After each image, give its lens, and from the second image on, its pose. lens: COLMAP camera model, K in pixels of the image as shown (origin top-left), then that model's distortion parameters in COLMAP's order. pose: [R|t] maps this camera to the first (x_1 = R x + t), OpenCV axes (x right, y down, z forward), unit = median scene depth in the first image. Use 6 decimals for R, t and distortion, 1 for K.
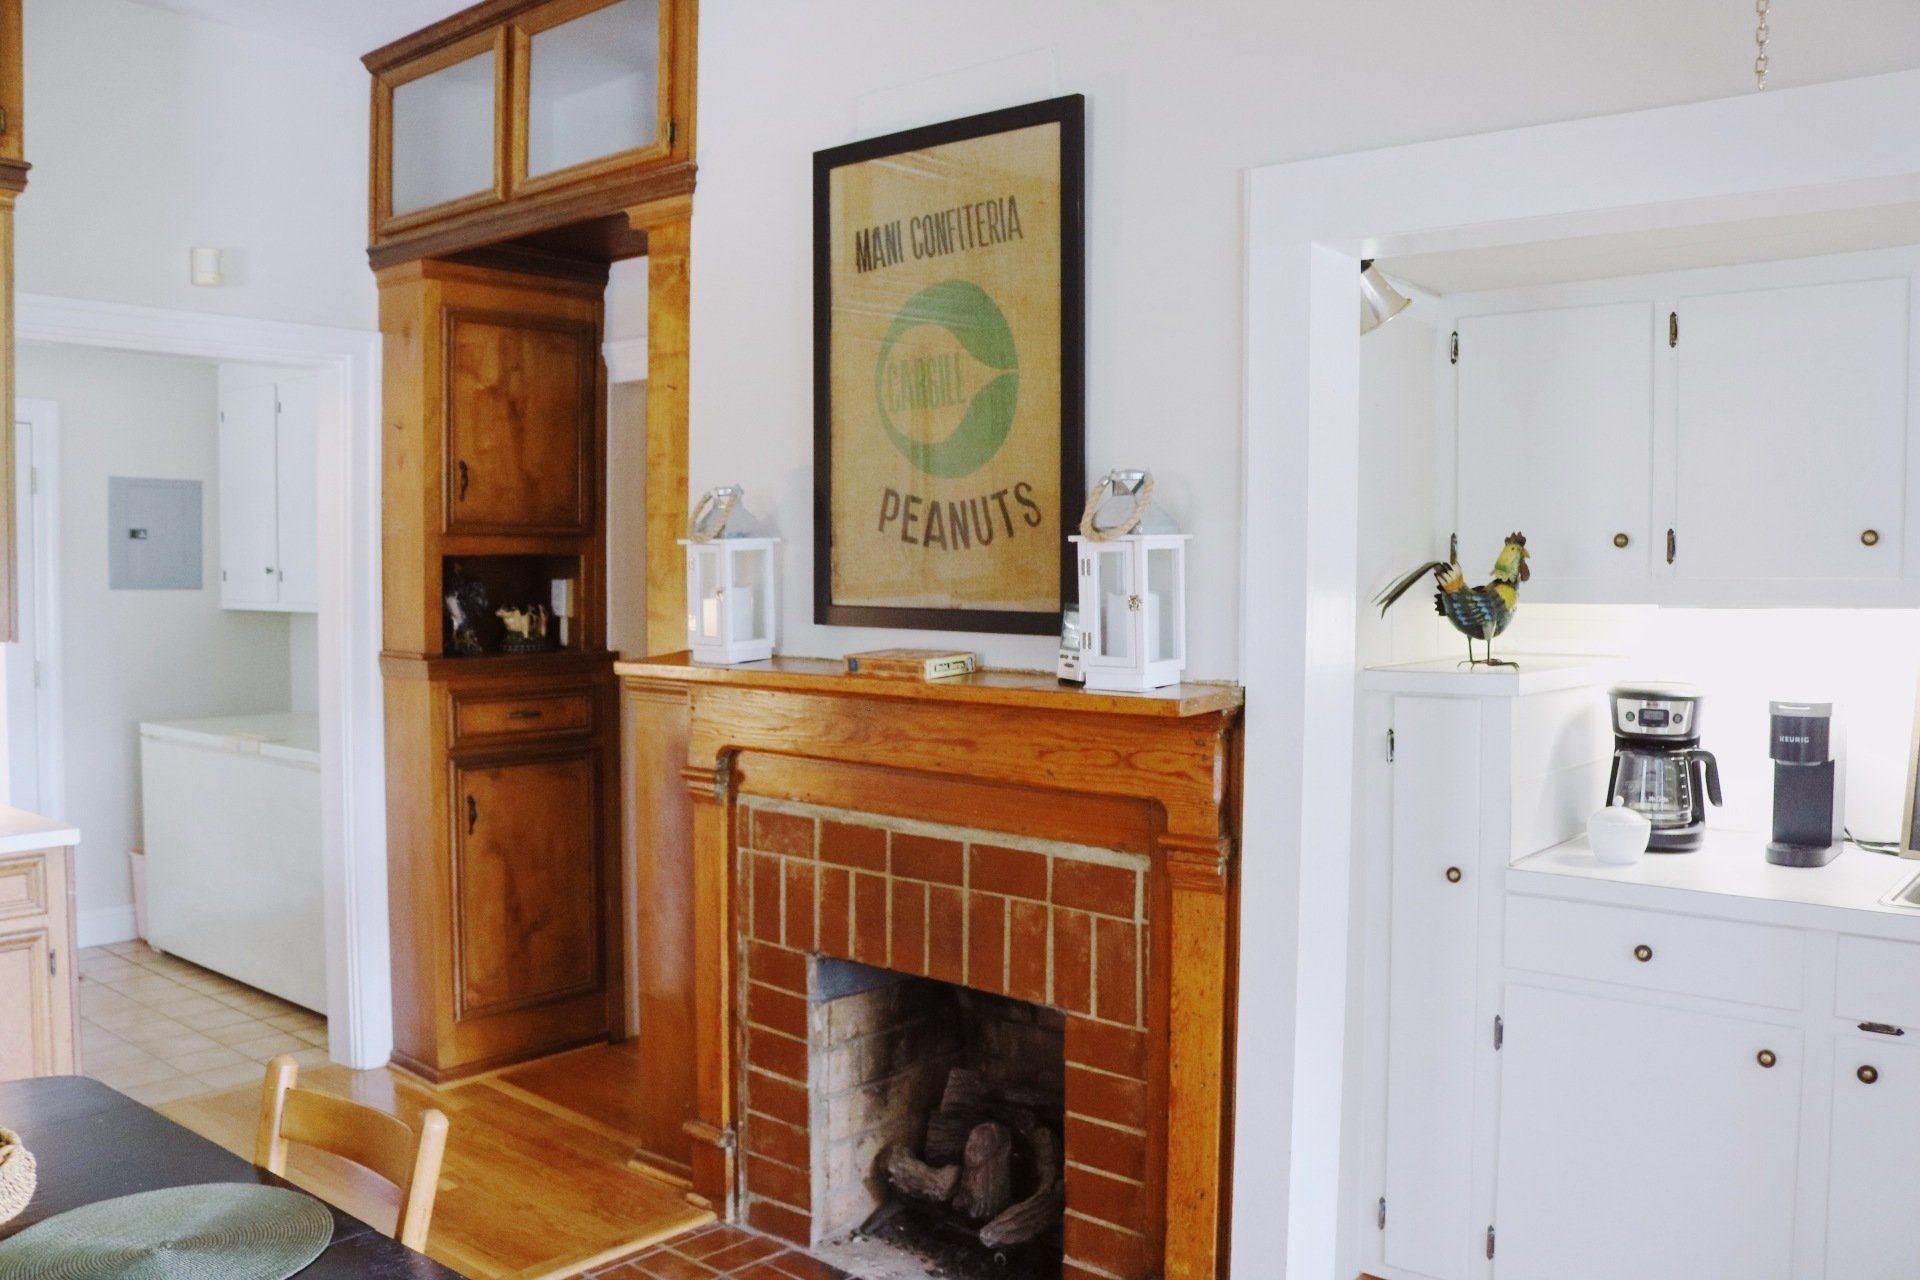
lens RADIAL K [[1586.7, 0, 960.0], [0, 1586.7, 640.0], [0, 0, 1]] dist [-0.161513, 0.132550]
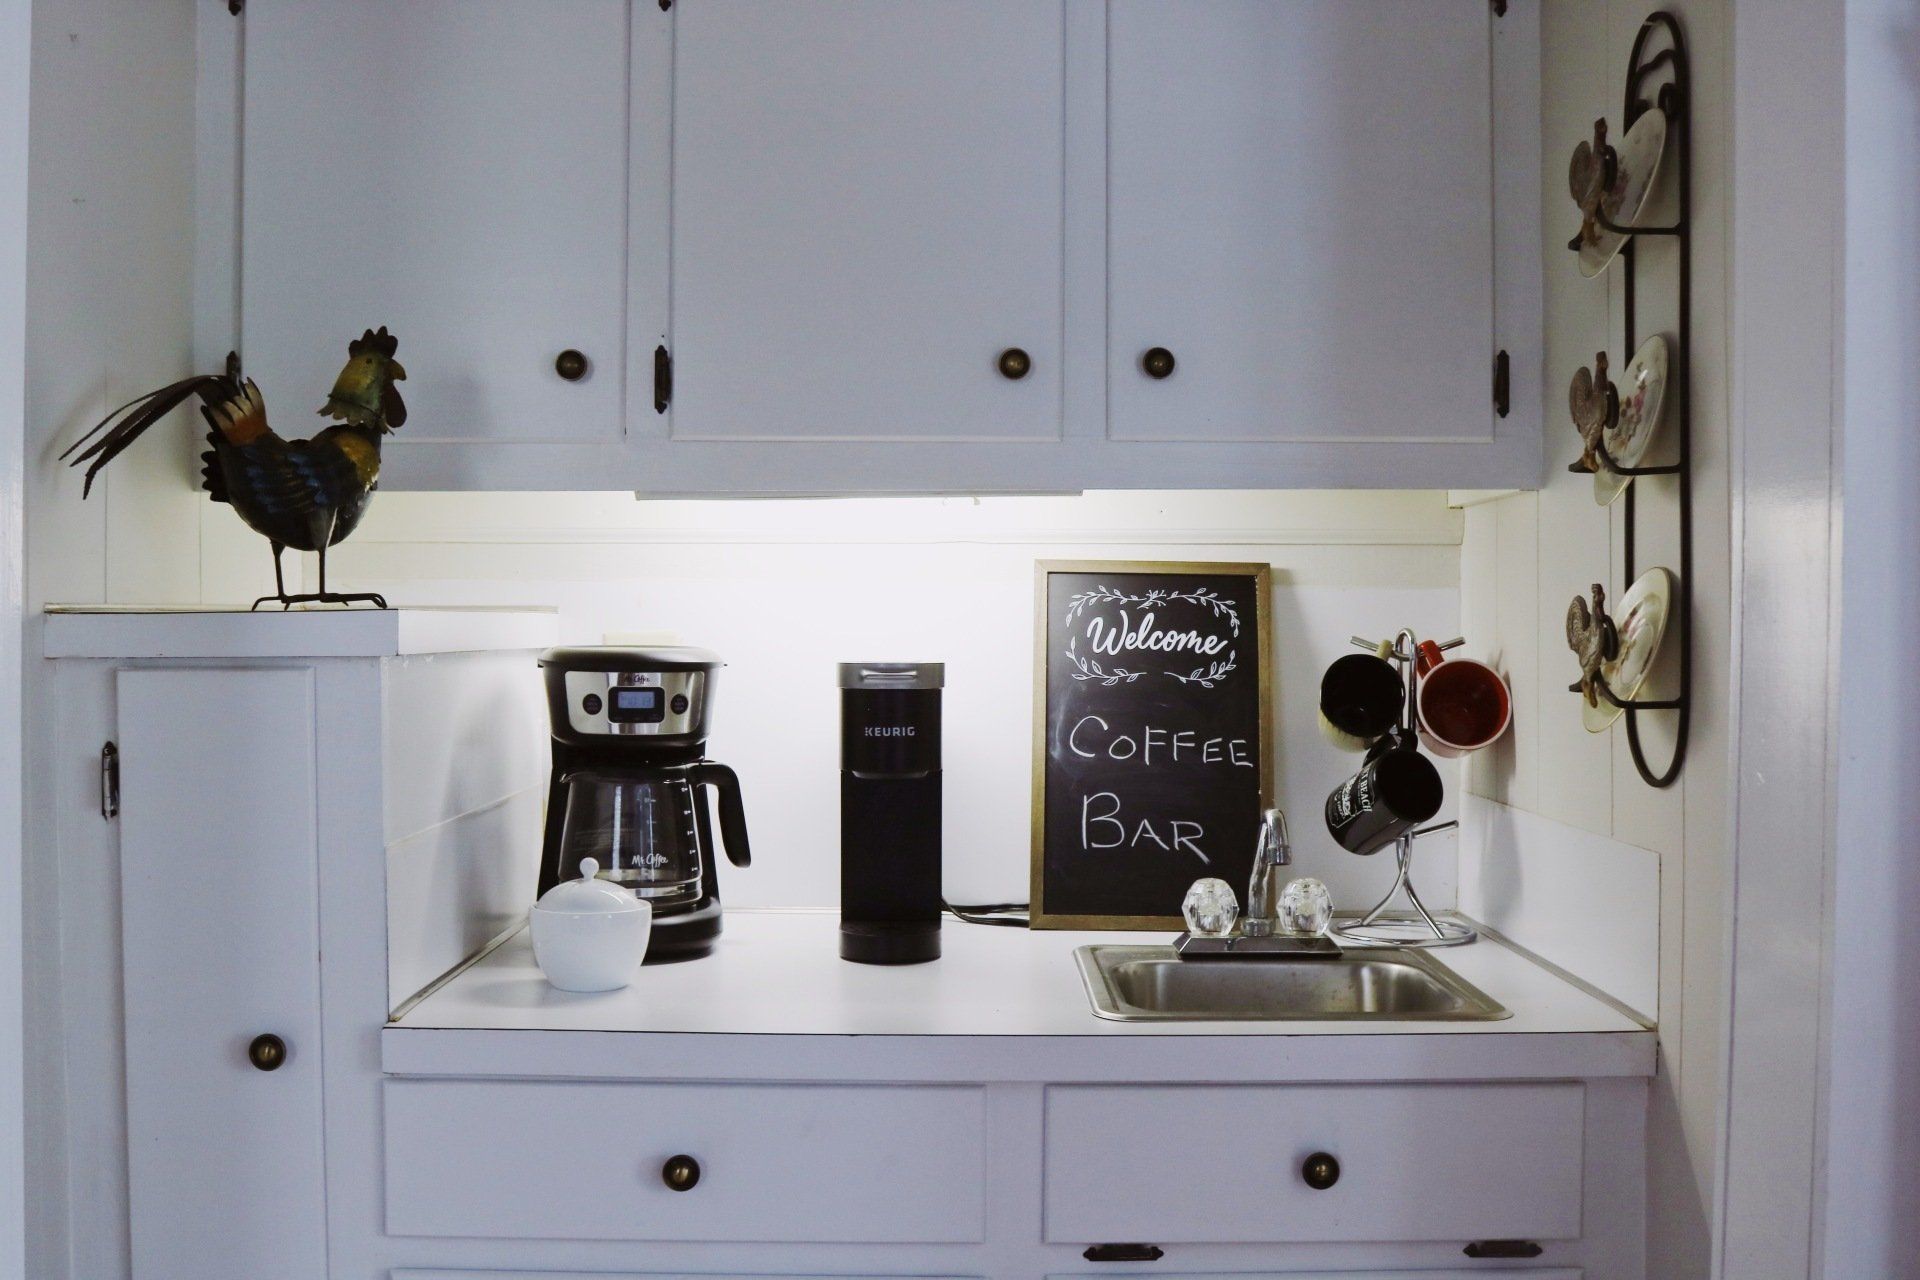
lens RADIAL K [[1963.2, 0, 960.0], [0, 1963.2, 640.0], [0, 0, 1]] dist [-0.090996, 0.006327]
pose [[0.762219, -0.002985, 0.647312, 0.102576], [0.024858, 0.999387, -0.024662, 0.047587], [-0.646841, 0.034889, 0.761826, 0.420724]]
